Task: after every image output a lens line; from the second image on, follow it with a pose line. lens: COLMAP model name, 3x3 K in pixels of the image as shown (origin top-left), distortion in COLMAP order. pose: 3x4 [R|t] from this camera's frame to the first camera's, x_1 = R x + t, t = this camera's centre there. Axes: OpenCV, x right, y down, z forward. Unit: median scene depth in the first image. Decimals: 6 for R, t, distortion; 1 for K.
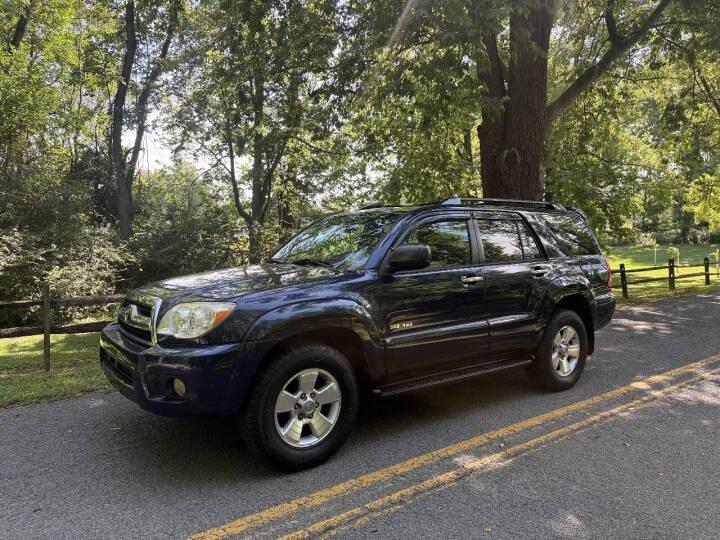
lens RADIAL K [[500.1, 0, 356.2], [0, 500.1, 279.2], [0, 0, 1]] dist [0.084331, -0.120042]
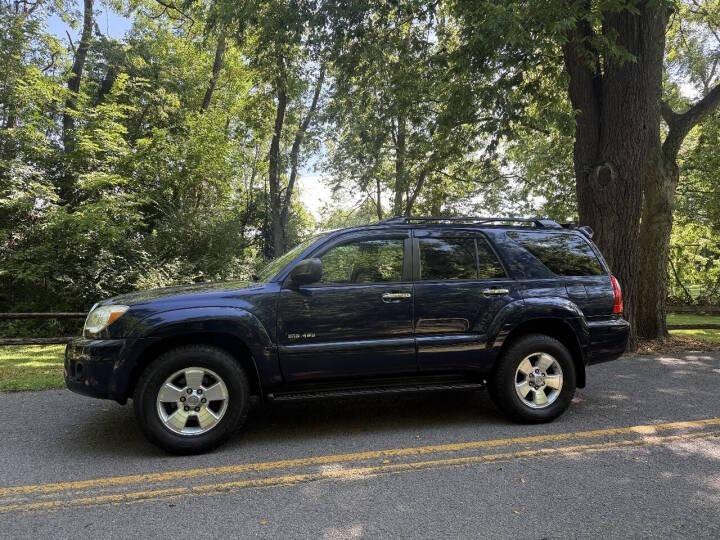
lens RADIAL K [[500.6, 0, 359.6], [0, 500.6, 280.4], [0, 0, 1]] dist [0.060714, -0.079700]
pose [[0.935849, 0.007096, -0.352330, 0.498753], [-0.028066, 0.998122, -0.054444, 0.023760], [0.351282, 0.060839, 0.934291, 0.029724]]
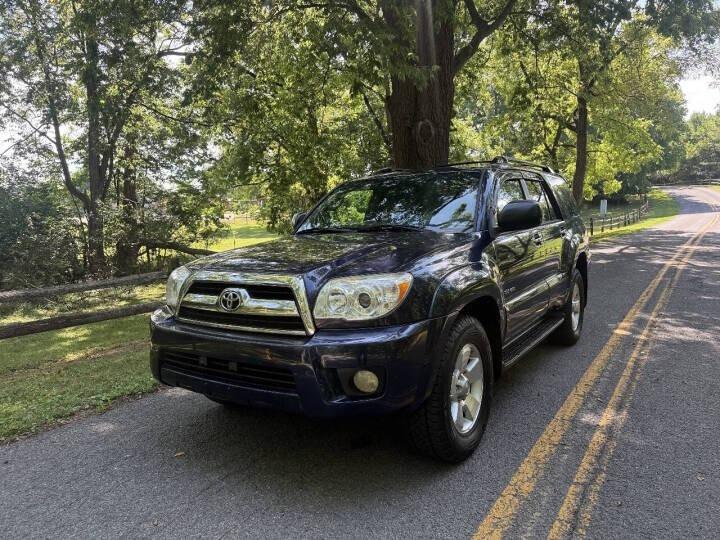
lens RADIAL K [[508.5, 0, 360.0], [0, 508.5, 270.0], [0, 0, 1]] dist [0.067750, -0.081156]
pose [[0.940003, -0.065463, 0.334828, -0.416214], [0.058917, 0.997822, 0.029681, 0.009216], [-0.336042, -0.008174, 0.941812, 0.165352]]
